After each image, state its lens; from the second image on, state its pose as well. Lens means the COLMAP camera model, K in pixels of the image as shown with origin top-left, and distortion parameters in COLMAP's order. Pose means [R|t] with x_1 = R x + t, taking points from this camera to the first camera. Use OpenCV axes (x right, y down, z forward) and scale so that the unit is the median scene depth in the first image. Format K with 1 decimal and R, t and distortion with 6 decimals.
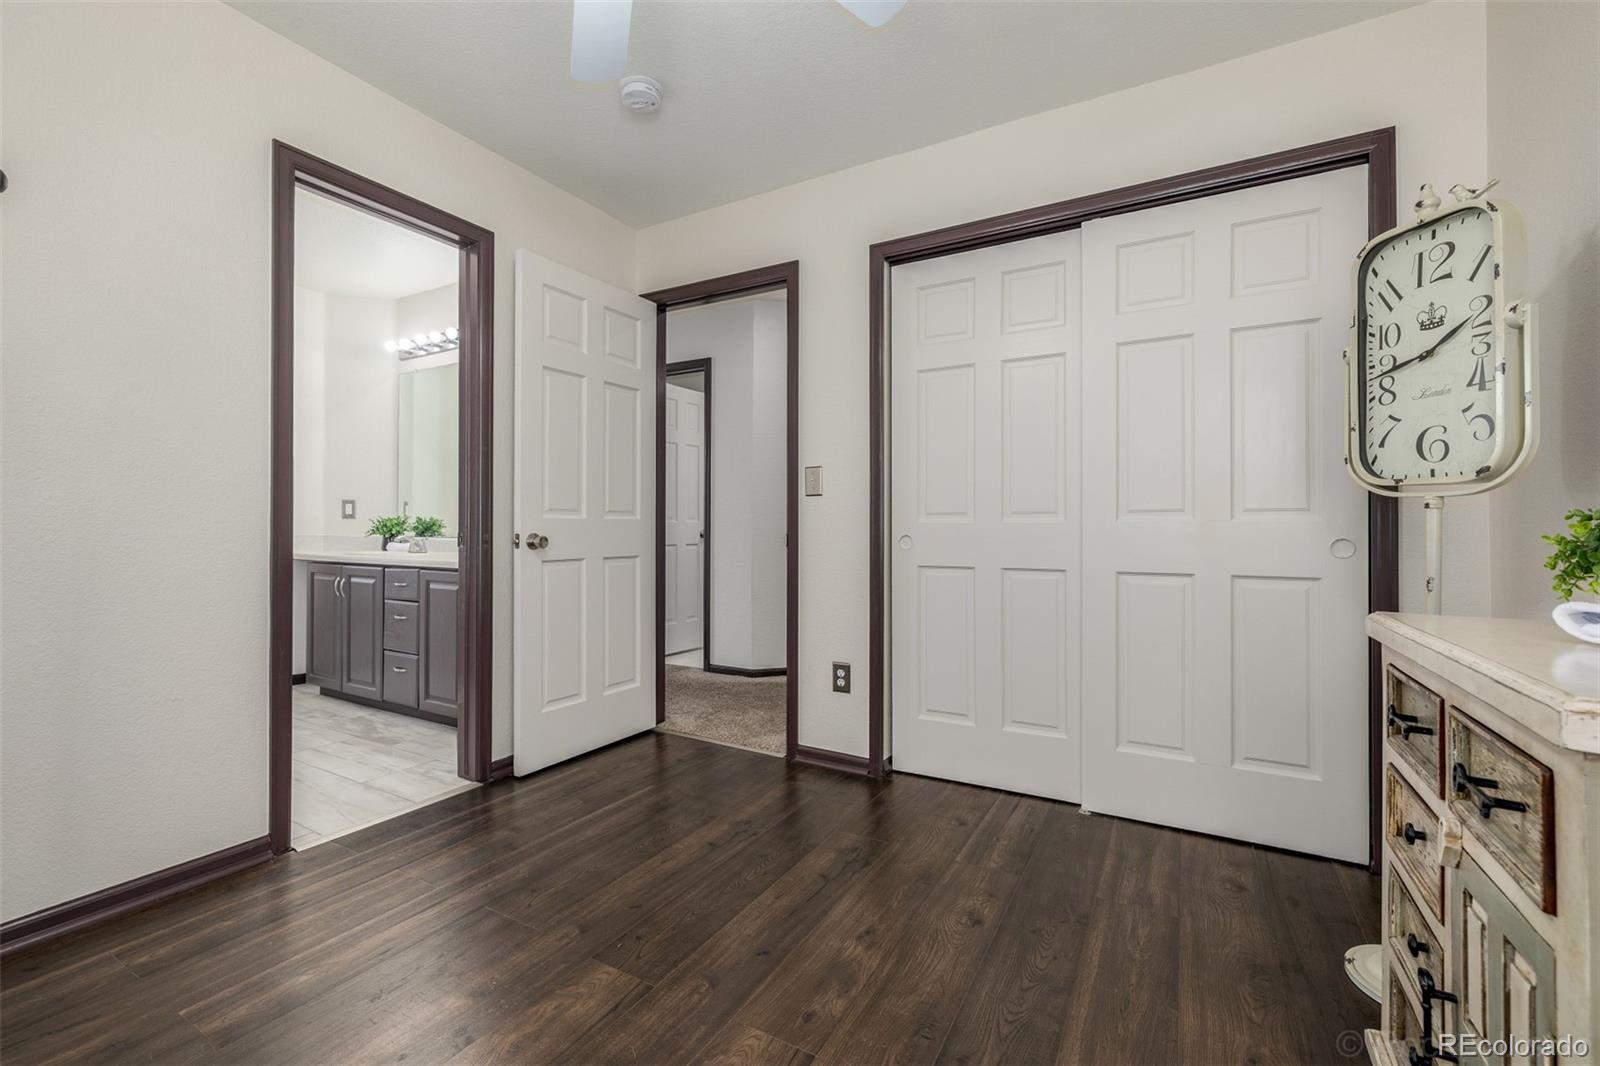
lens RADIAL K [[675.1, 0, 803.3], [0, 675.1, 528.7], [0, 0, 1]] dist [0.001804, 0.000362]
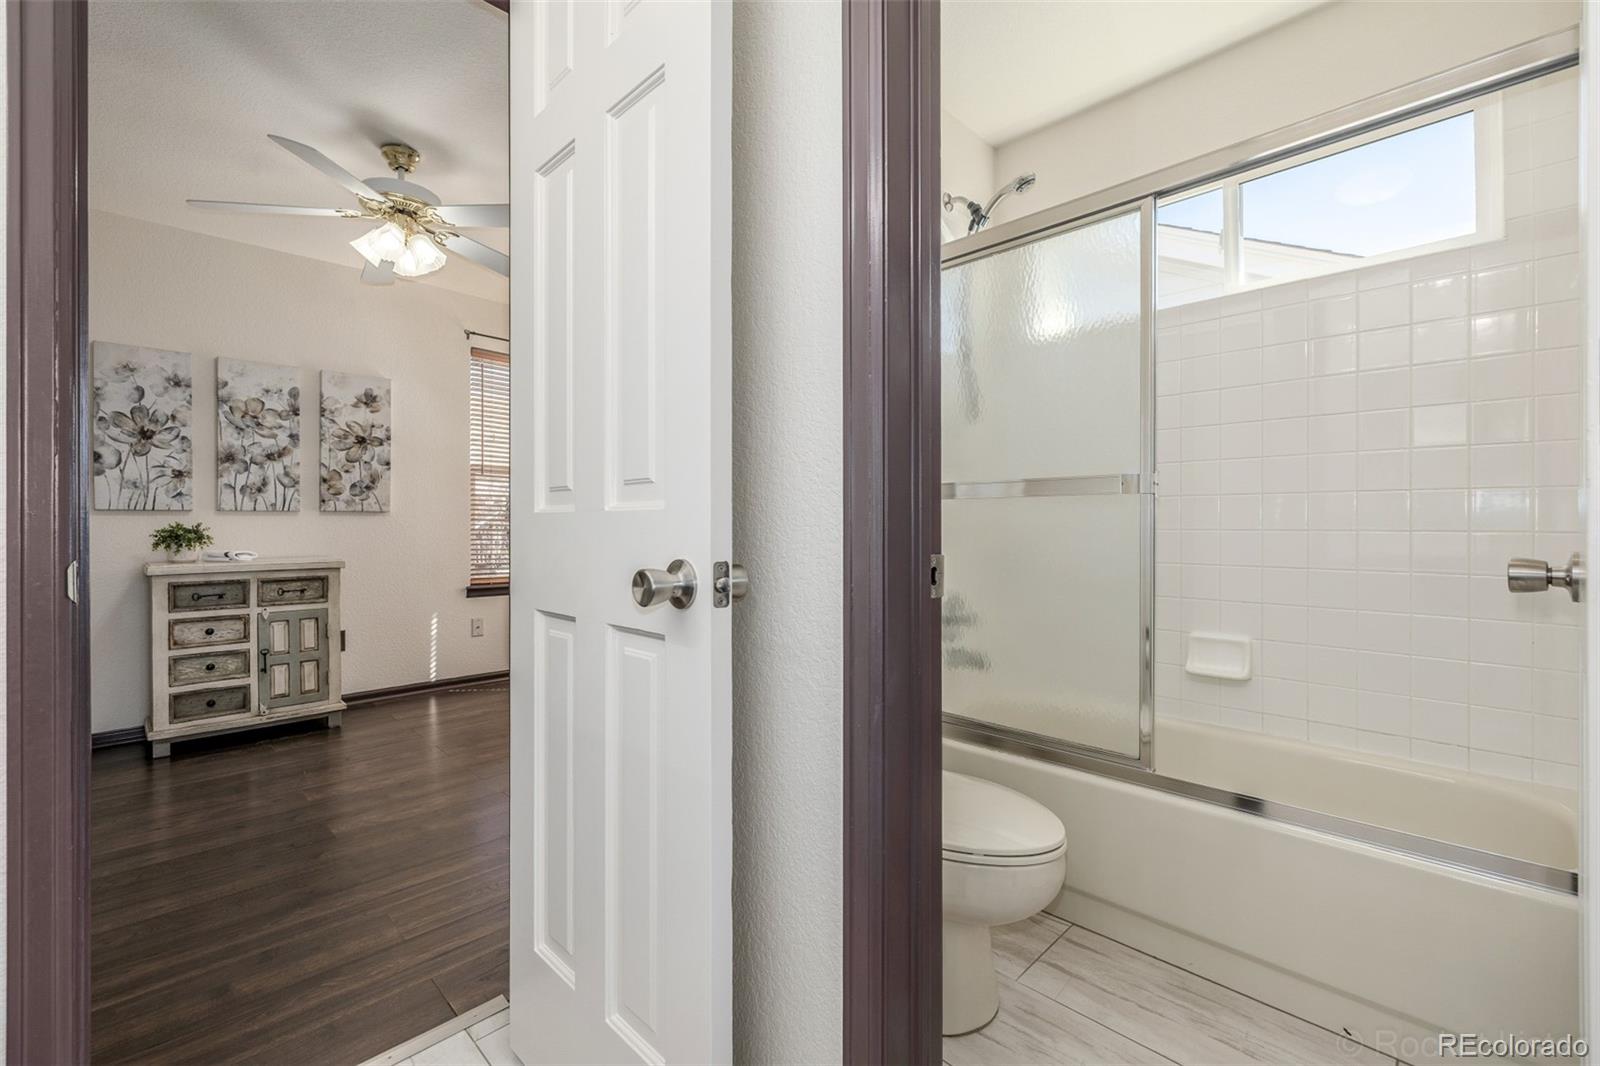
lens RADIAL K [[675.1, 0, 790.5], [0, 675.1, 528.7], [0, 0, 1]] dist [0.001804, 0.000362]
pose [[-0.962888, -0.010125, 0.269710, -1.670838], [-0.010566, 0.999944, -0.000183, -0.034001], [-0.269693, -0.003026, -0.962941, 2.189794]]
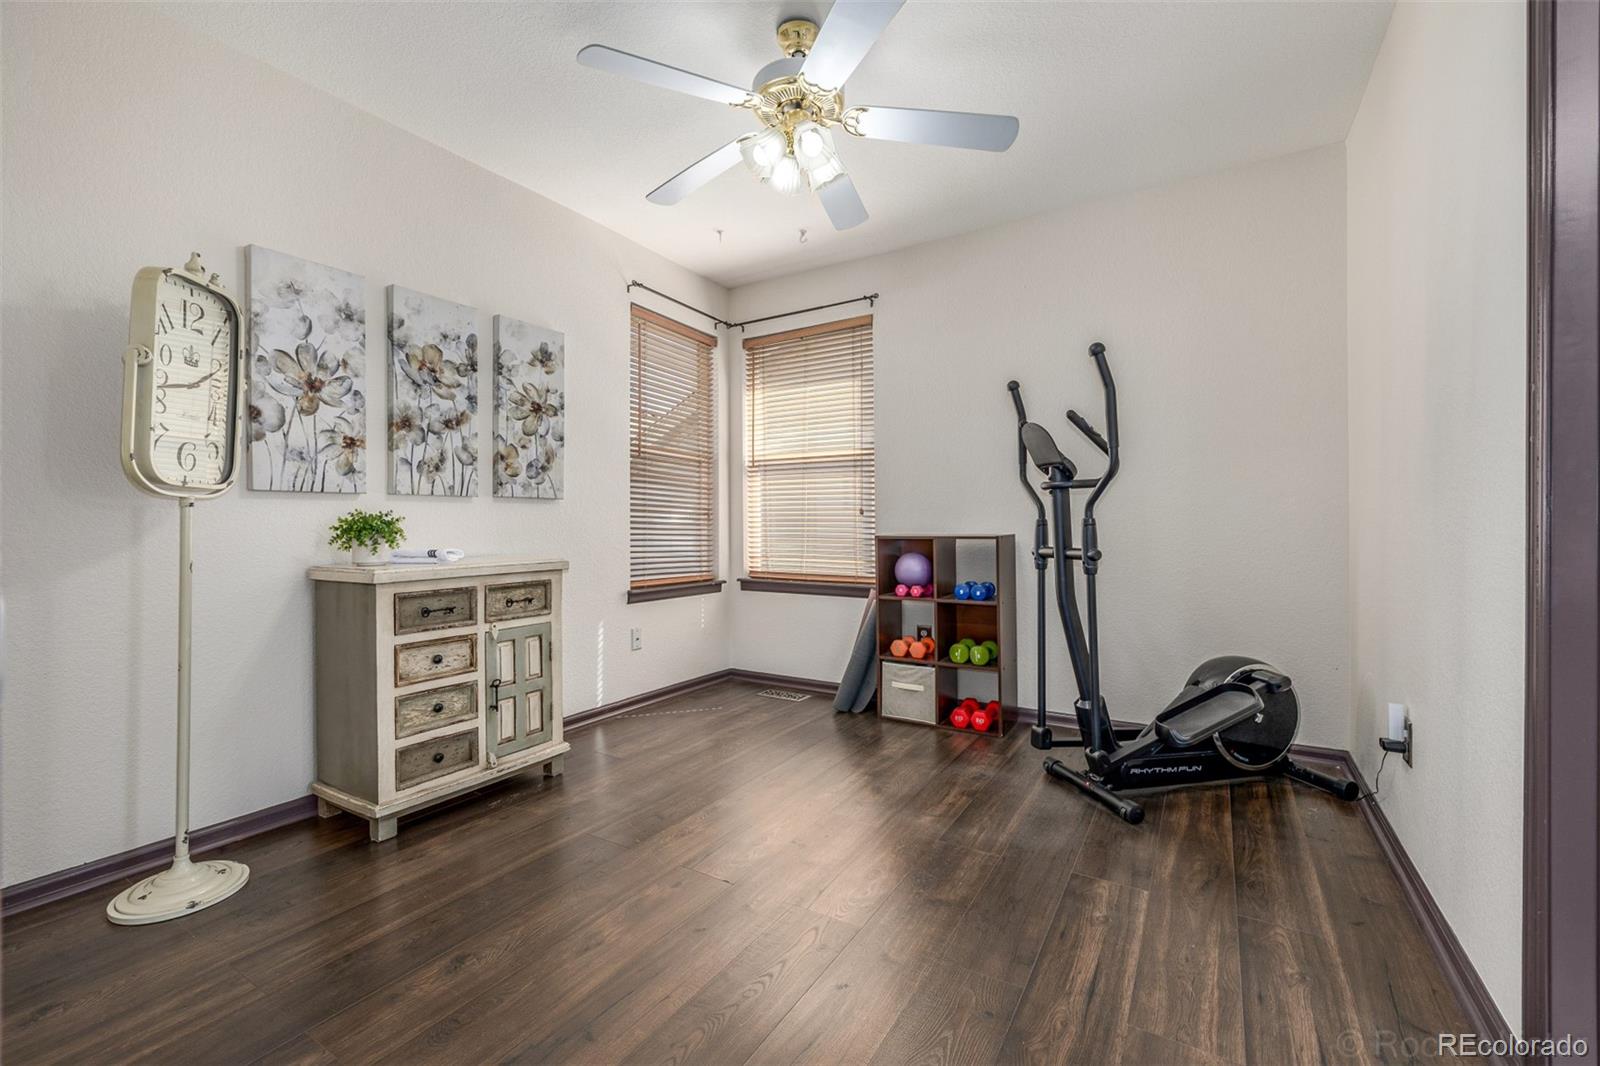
lens RADIAL K [[675.1, 0, 800.8], [0, 675.1, 525.4], [0, 0, 1]] dist [0.001804, 0.000362]
pose [[-0.999345, -0.008112, 0.035255, -0.257760], [-0.008257, 0.999958, -0.003975, 0.000629], [-0.035221, -0.004264, -0.999370, 2.152111]]
